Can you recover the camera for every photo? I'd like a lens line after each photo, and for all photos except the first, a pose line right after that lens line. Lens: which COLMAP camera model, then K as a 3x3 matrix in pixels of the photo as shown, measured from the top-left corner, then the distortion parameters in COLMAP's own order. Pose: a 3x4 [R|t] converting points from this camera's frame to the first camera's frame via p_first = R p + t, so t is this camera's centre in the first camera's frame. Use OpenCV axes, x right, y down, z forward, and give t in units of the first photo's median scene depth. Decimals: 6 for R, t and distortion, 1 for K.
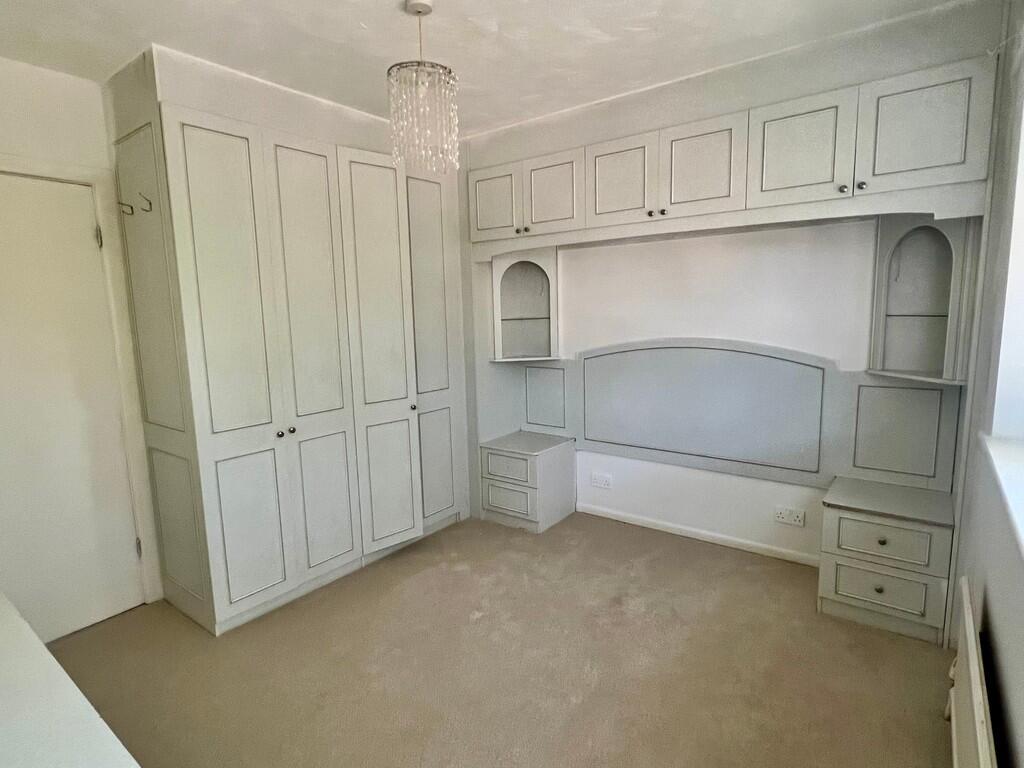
lens RADIAL K [[549.0, 0, 512.1], [0, 549.0, 383.1], [0, 0, 1]] dist [-0.001591, -0.001033]
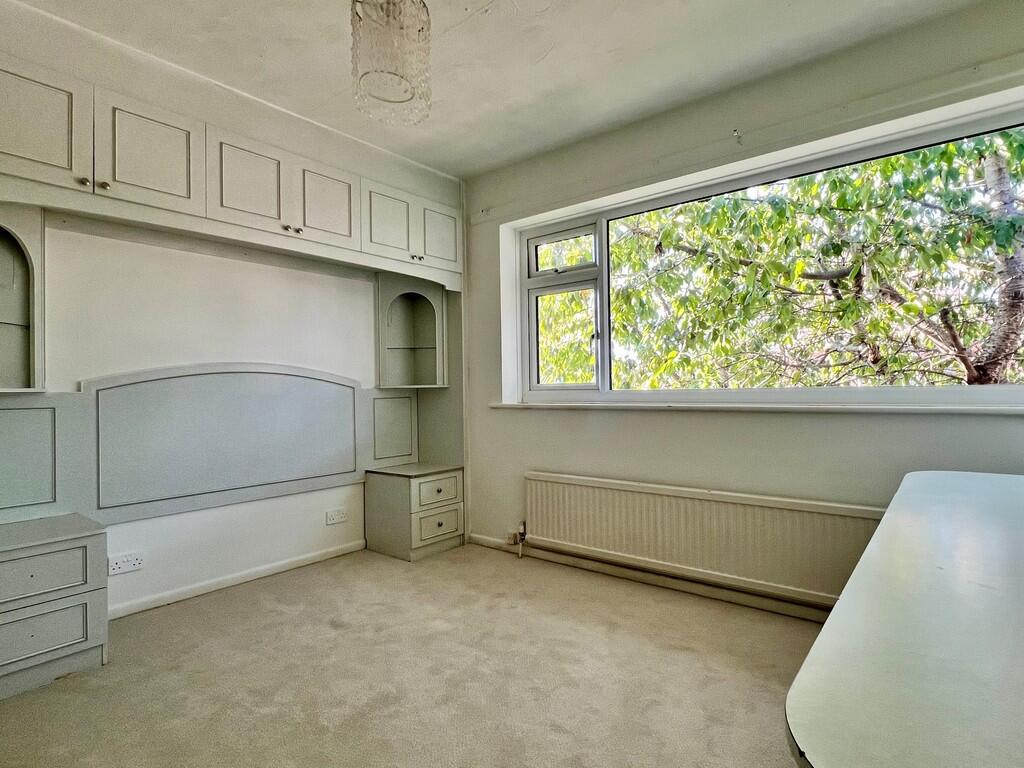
lens RADIAL K [[549.0, 0, 512.1], [0, 549.0, 383.2], [0, 0, 1]] dist [-0.001591, -0.001033]
pose [[0.025090, 0.034322, 0.999096, -0.728241], [0.153518, 0.987423, -0.037776, 0.071616], [-0.987827, 0.154327, 0.019506, 0.620384]]
